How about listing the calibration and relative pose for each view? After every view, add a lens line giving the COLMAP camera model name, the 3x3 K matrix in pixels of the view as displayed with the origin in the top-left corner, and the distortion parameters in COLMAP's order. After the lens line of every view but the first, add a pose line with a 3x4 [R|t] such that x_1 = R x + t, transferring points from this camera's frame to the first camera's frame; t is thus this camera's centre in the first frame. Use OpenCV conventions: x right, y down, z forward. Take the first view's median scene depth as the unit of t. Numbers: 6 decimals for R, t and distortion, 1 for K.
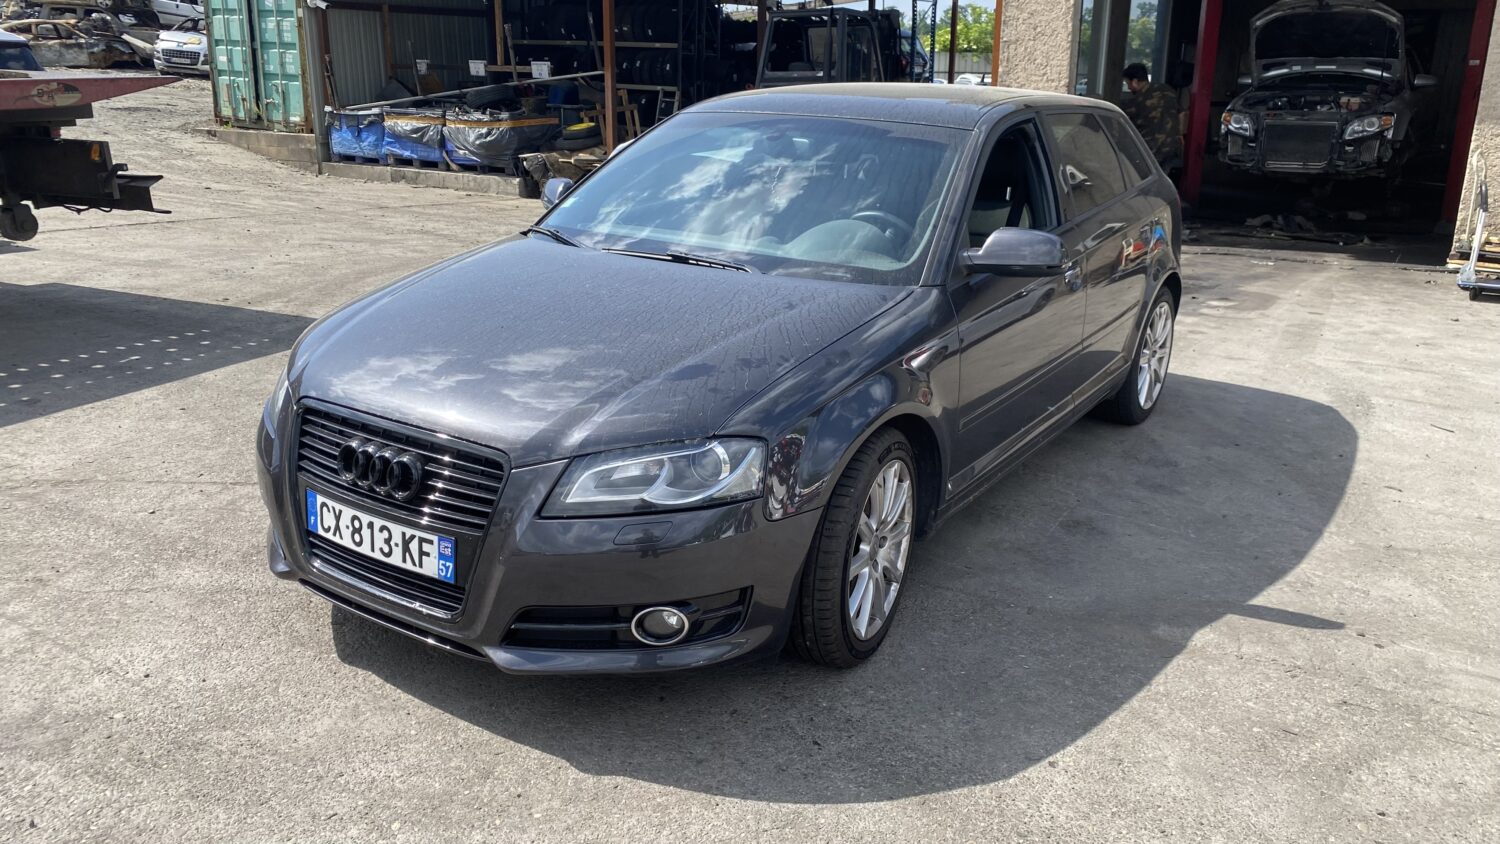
lens RADIAL K [[1136.7, 0, 750.0], [0, 1136.7, 422.0], [0, 0, 1]] dist [0.053060, -0.068710]
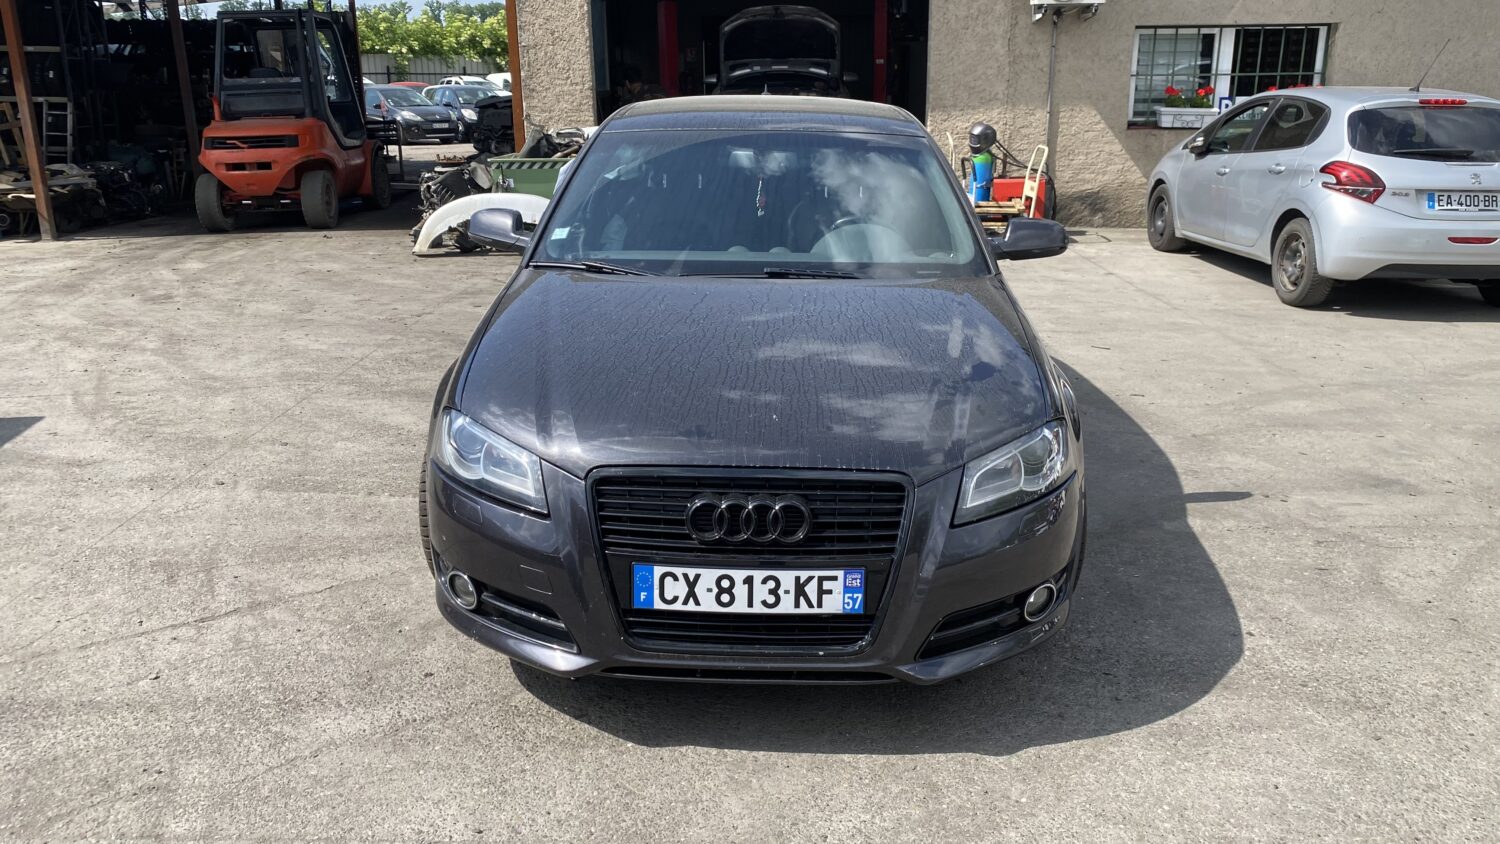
lens RADIAL K [[1149.3, 0, 741.8], [0, 1149.3, 404.1], [0, 0, 1]] dist [0.052921, -0.075545]
pose [[0.846805, -0.165220, 0.505592, -0.760615], [0.172600, 0.984452, 0.032619, -0.082570], [-0.503120, 0.059643, 0.862156, 0.157207]]
